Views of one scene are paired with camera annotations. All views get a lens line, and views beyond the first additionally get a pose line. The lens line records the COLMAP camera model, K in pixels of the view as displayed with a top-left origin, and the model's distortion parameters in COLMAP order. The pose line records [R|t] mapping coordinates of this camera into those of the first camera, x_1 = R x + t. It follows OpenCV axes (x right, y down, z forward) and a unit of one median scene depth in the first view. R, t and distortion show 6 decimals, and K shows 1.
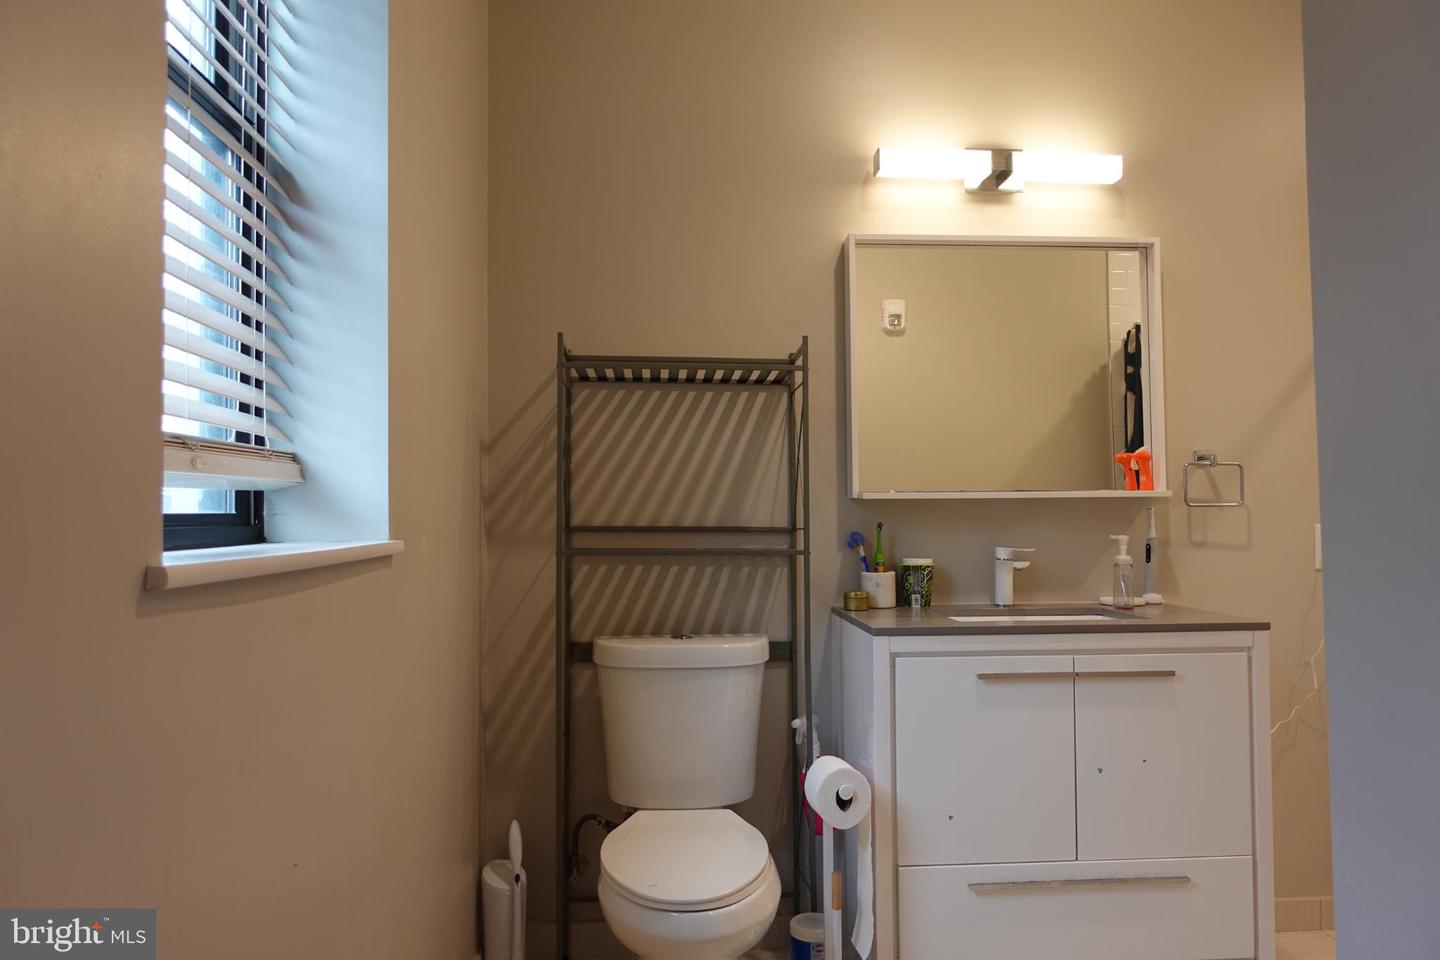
lens RADIAL K [[992.6, 0, 716.1], [0, 992.6, 475.3], [0, 0, 1]] dist [-0.005351, -0.006311]
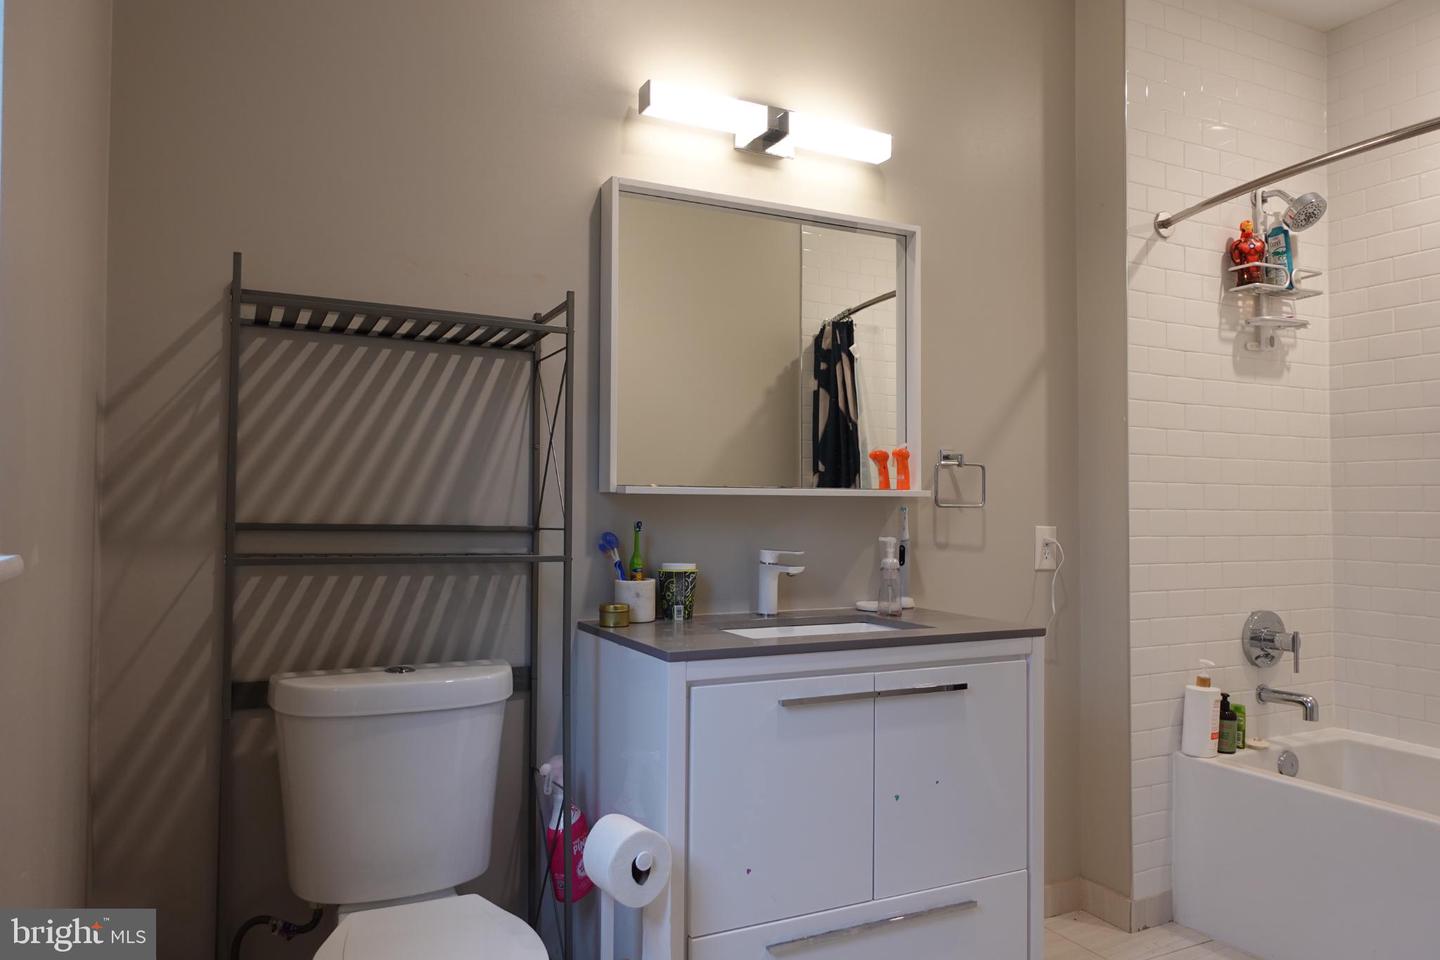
lens RADIAL K [[992.6, 0, 716.1], [0, 992.6, 475.3], [0, 0, 1]] dist [-0.005351, -0.006311]
pose [[0.918901, 0.025047, 0.393691, -0.108682], [-0.028981, 0.999572, 0.004049, 0.002782], [-0.393421, -0.015130, 0.919234, 0.193121]]
